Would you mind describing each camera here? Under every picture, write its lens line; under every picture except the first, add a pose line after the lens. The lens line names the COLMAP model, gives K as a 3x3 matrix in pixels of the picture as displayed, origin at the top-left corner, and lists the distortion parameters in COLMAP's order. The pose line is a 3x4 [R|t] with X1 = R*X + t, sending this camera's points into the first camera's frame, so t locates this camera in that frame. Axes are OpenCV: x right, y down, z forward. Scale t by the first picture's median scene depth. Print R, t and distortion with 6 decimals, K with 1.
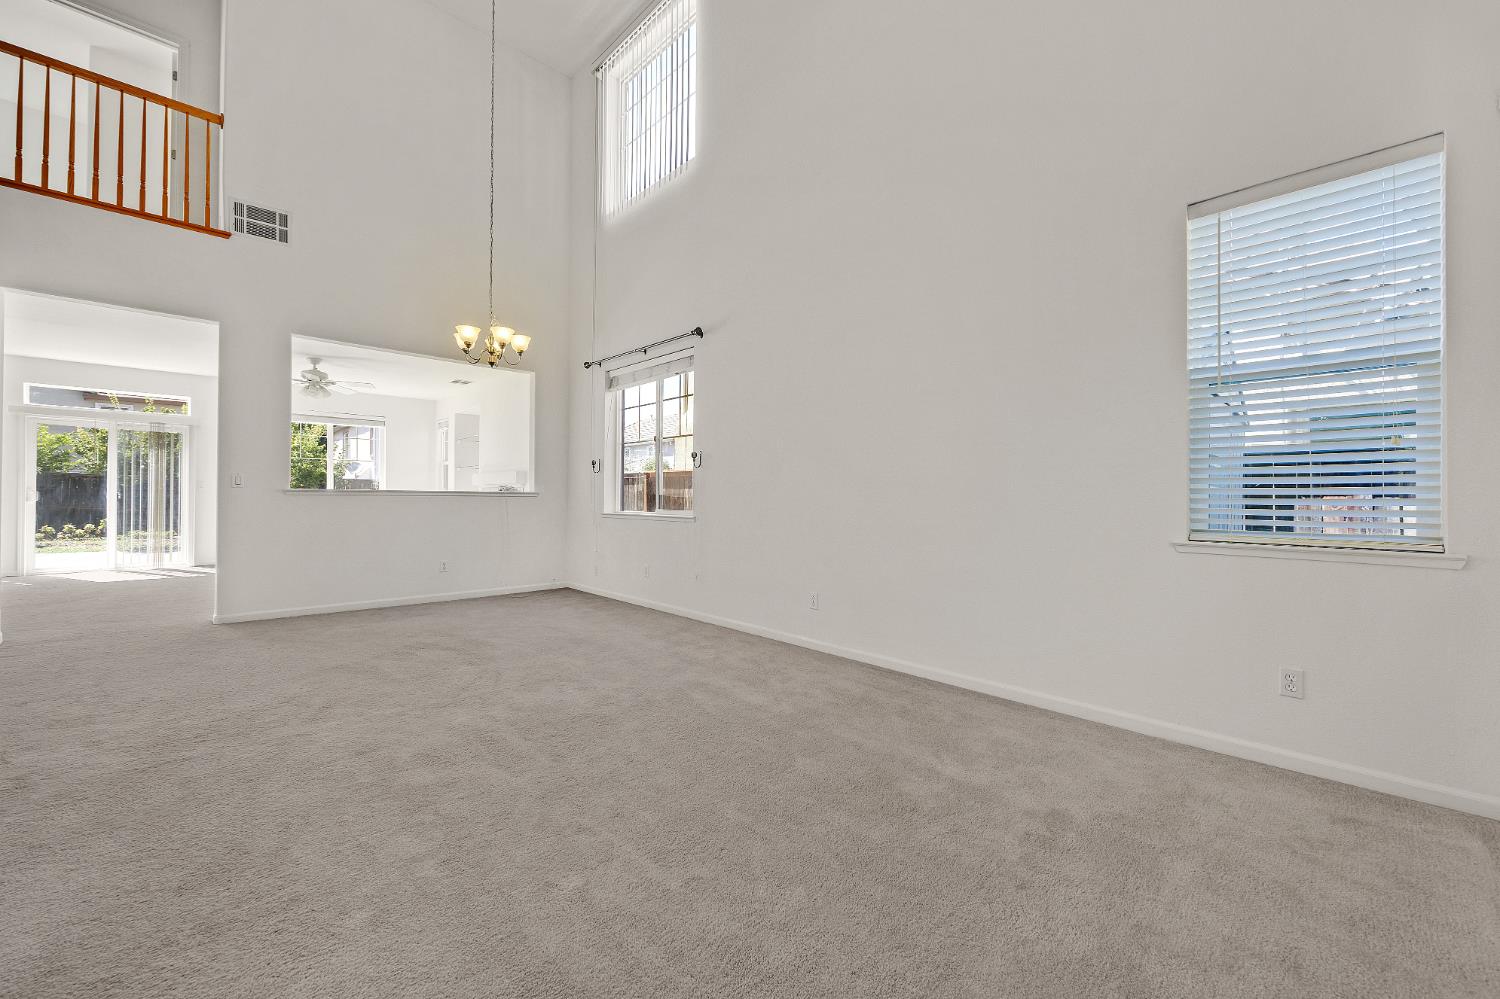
lens RADIAL K [[575.0, 0, 754.1], [0, 575.0, 498.5], [0, 0, 1]] dist [-0.001413, -0.000011]
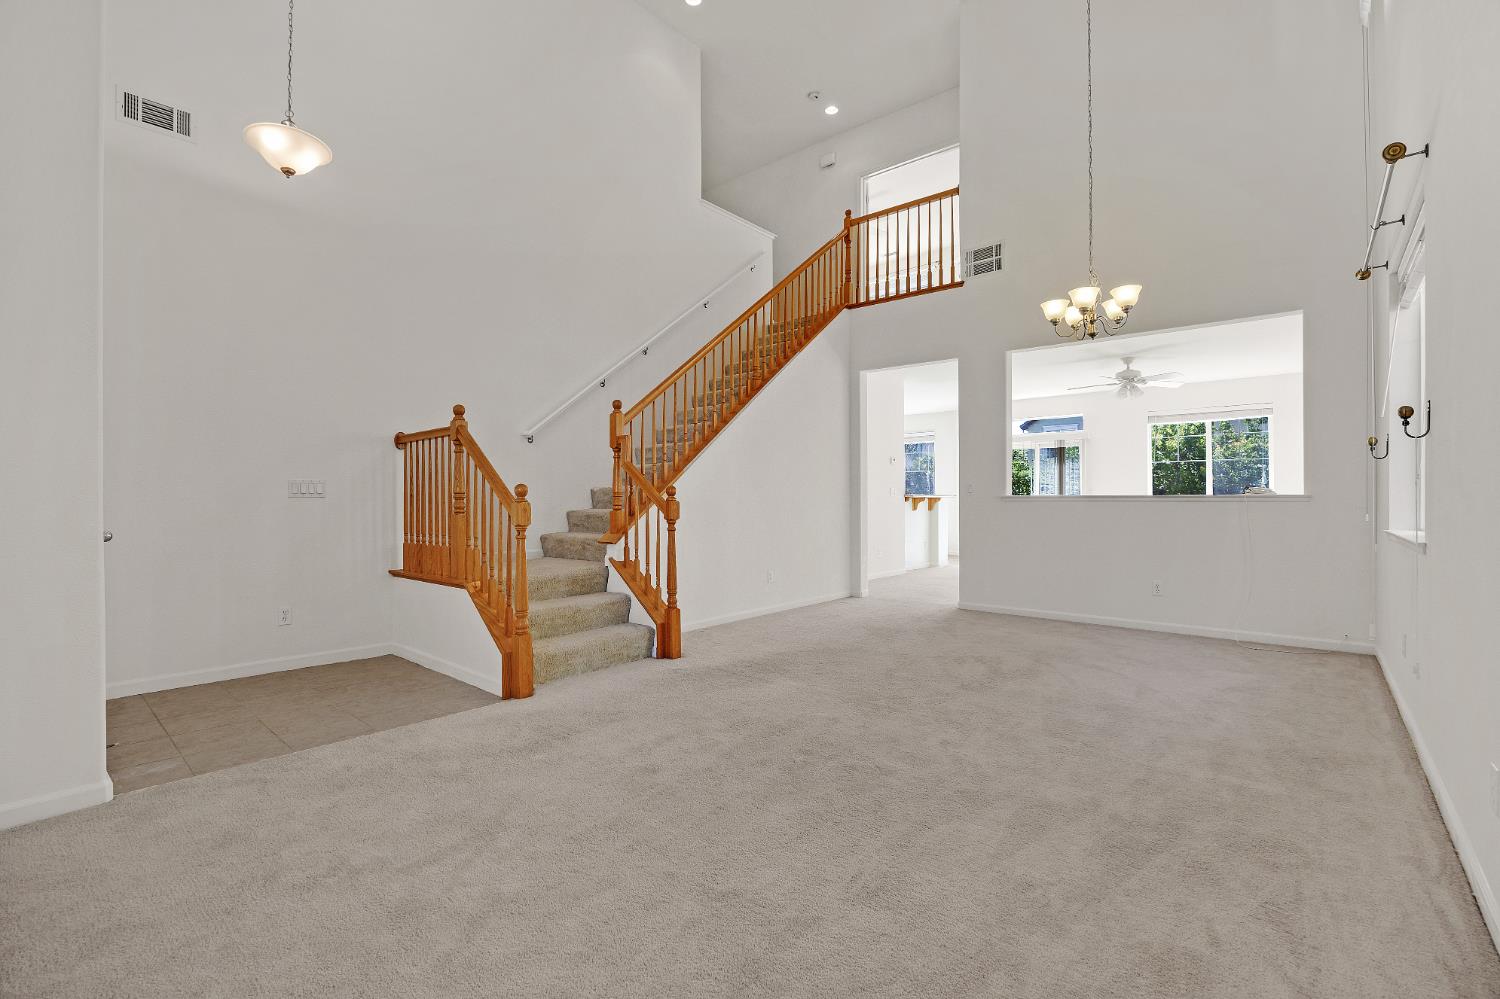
lens RADIAL K [[664.3, 0, 758.0], [0, 664.3, 497.2], [0, 0, 1]] dist [-0.011880, 0.000012]
pose [[0.122558, -0.013616, -0.992368, 0.243630], [0.001604, 0.999907, -0.013521, 0.000935], [0.992460, 0.000065, 0.122569, 0.259768]]
